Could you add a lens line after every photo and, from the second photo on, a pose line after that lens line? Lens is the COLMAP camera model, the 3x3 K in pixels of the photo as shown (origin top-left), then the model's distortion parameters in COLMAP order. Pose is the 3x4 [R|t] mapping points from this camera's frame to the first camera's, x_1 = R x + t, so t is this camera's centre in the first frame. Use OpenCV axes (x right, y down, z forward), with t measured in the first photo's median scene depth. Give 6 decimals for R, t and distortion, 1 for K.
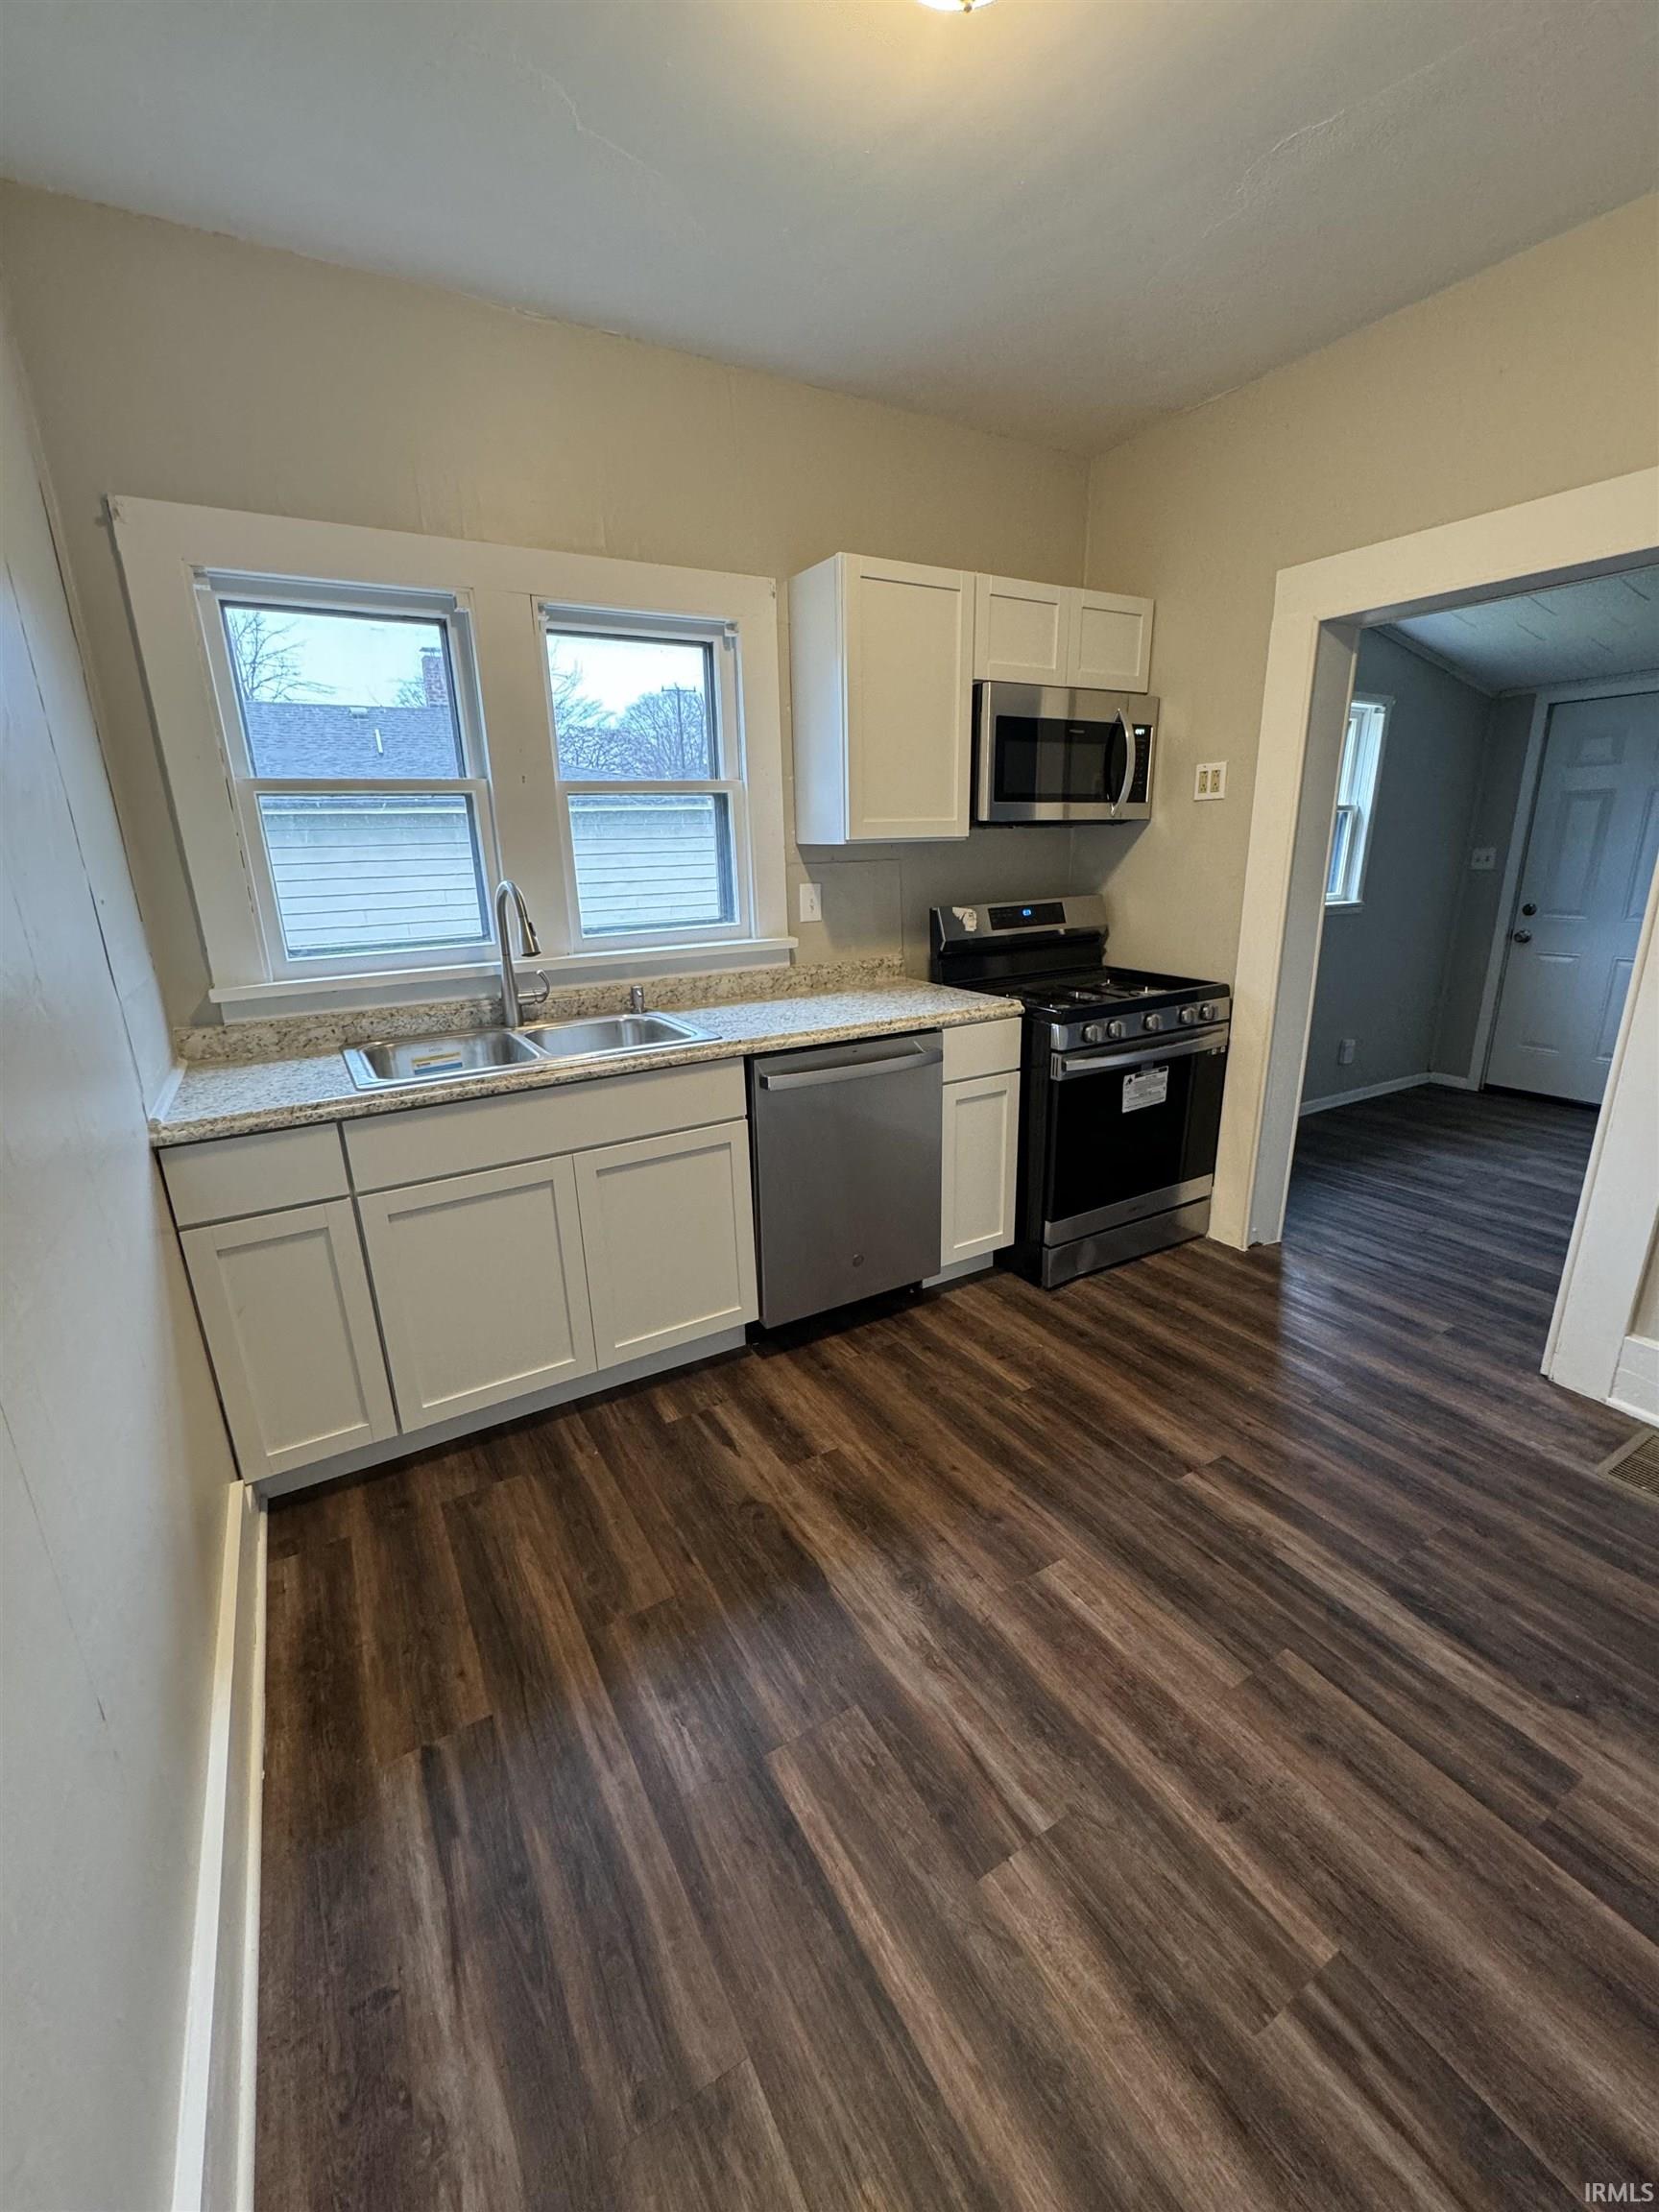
lens RADIAL K [[900.6, 0, 840.1], [0, 900.6, 1115.4], [0, 0, 1]] dist [-0.002969, -0.000612]
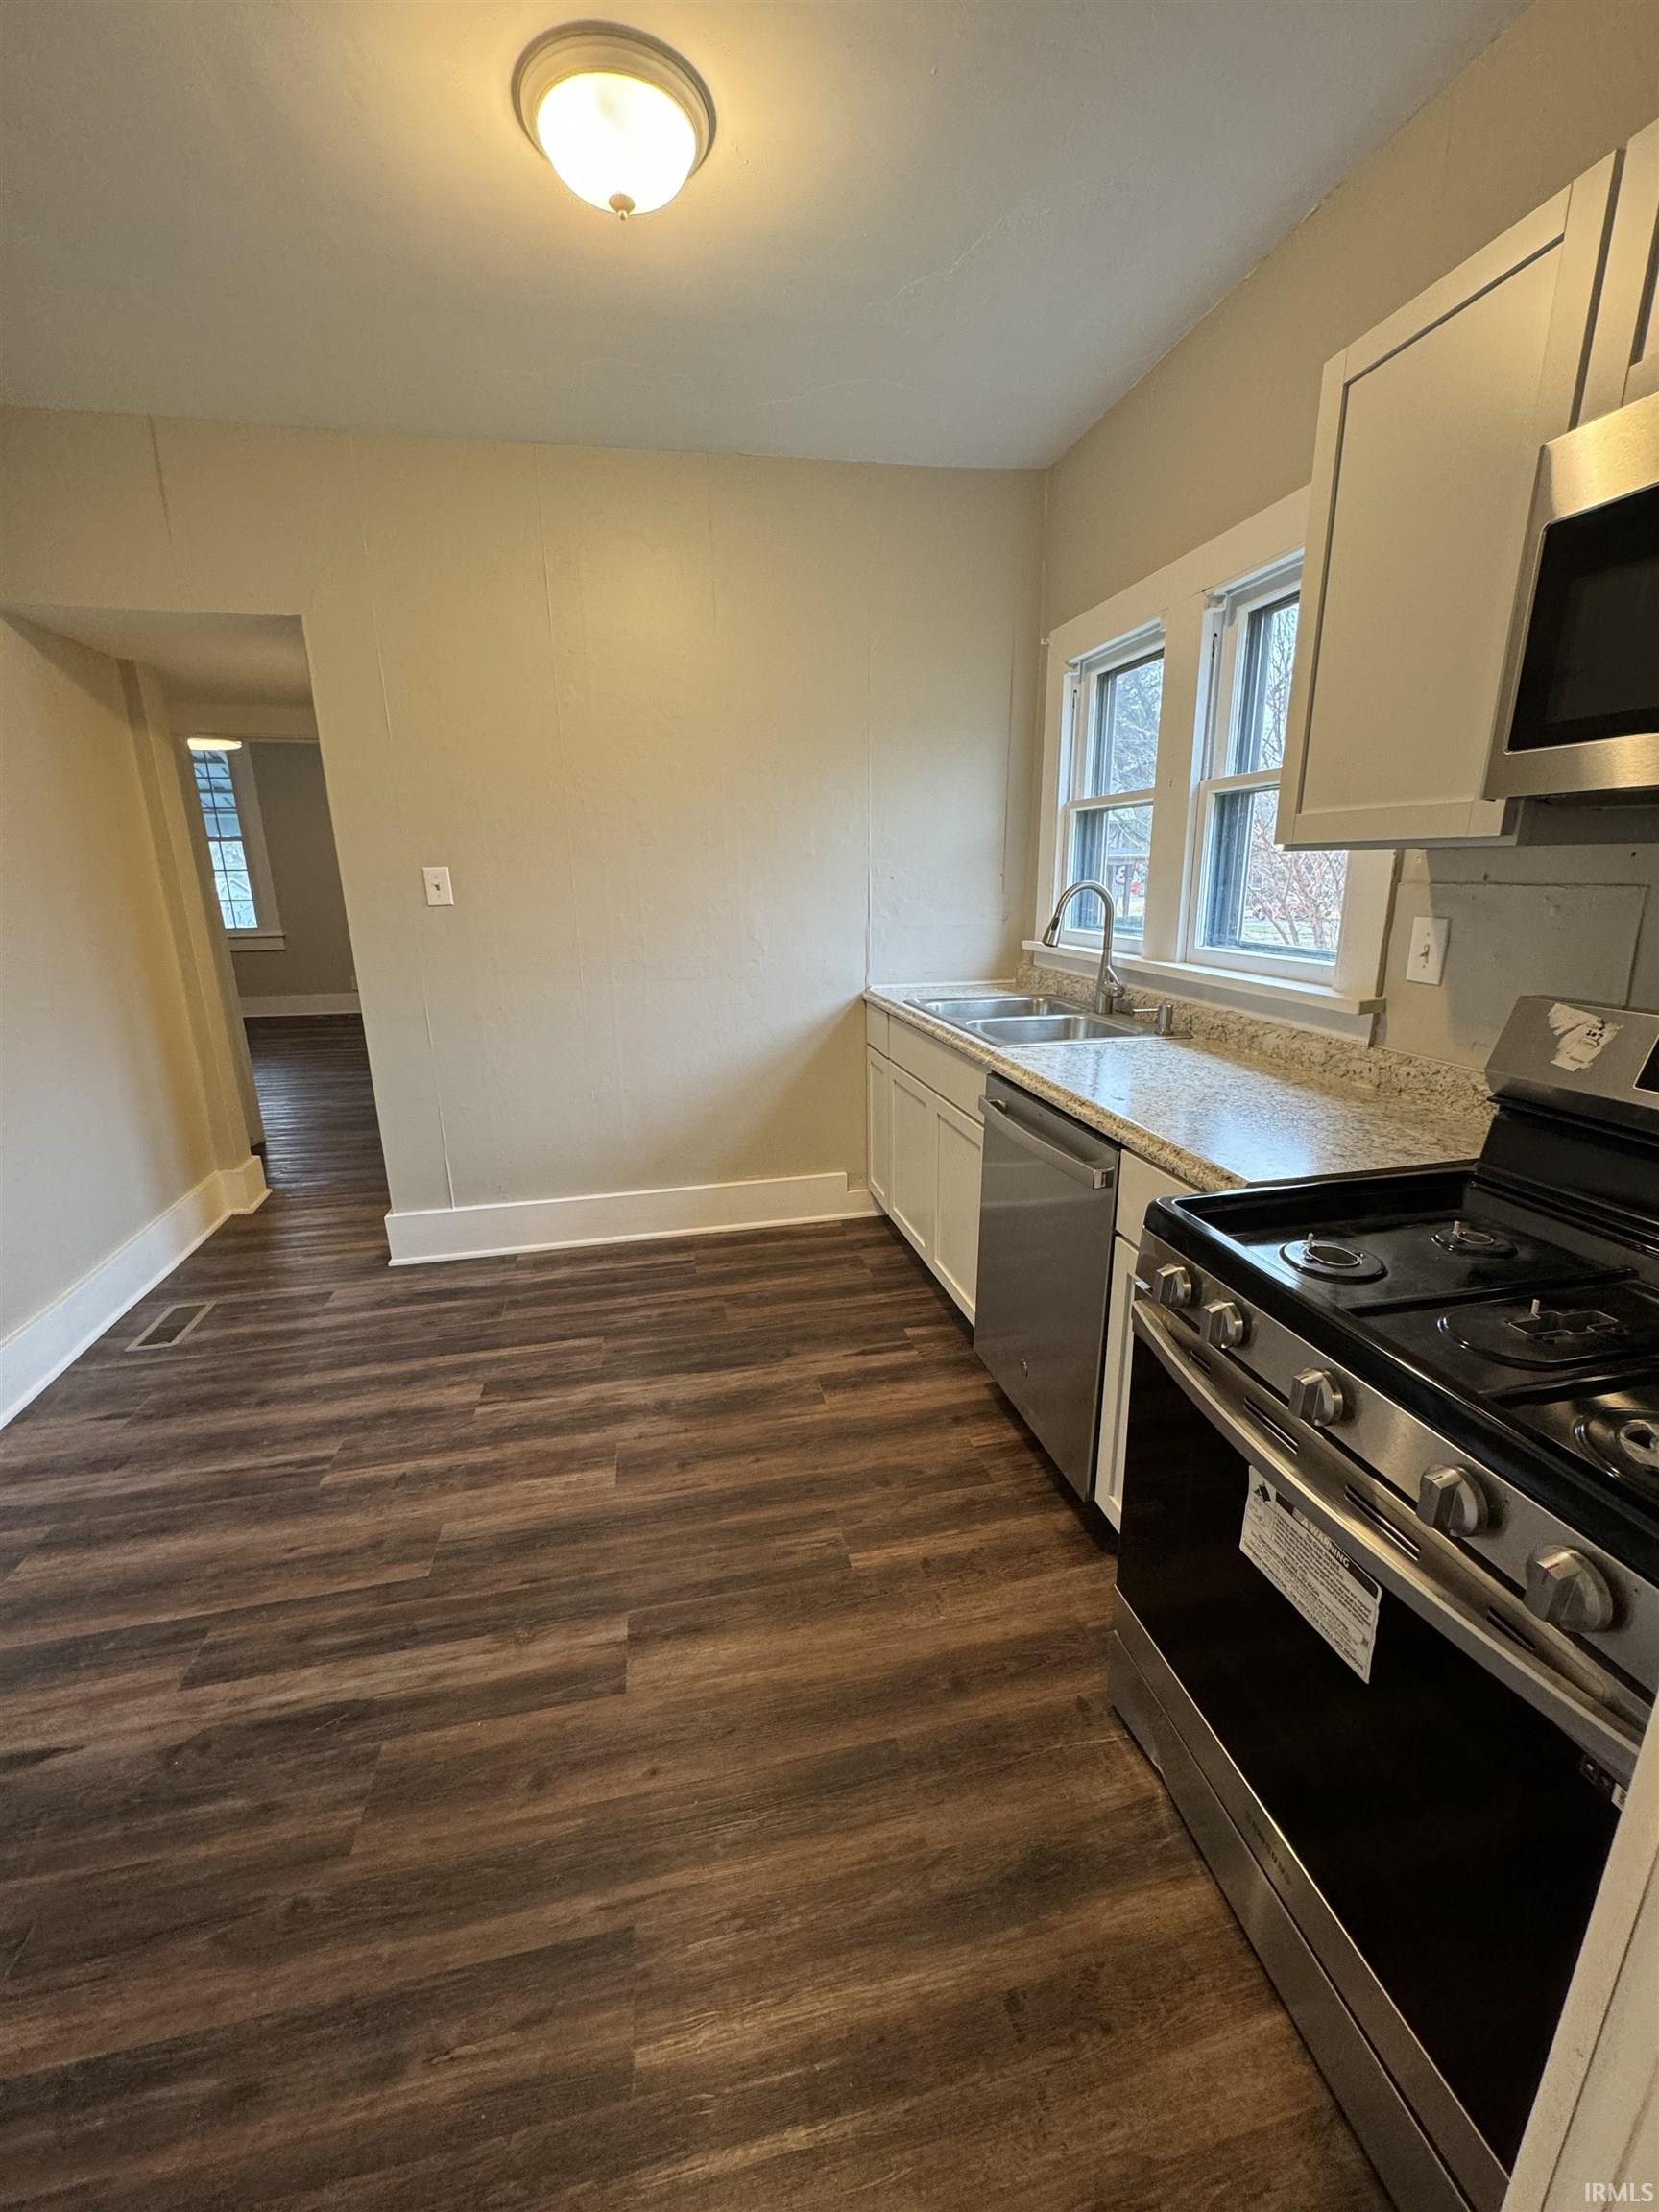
lens RADIAL K [[900.6, 0, 840.1], [0, 900.6, 1115.4], [0, 0, 1]] dist [-0.002969, -0.000612]
pose [[-0.329208, 0.279392, -0.901977, 1.081408], [-0.256554, 0.892824, 0.370195, -0.435807], [0.908736, 0.353277, -0.222246, 1.385589]]
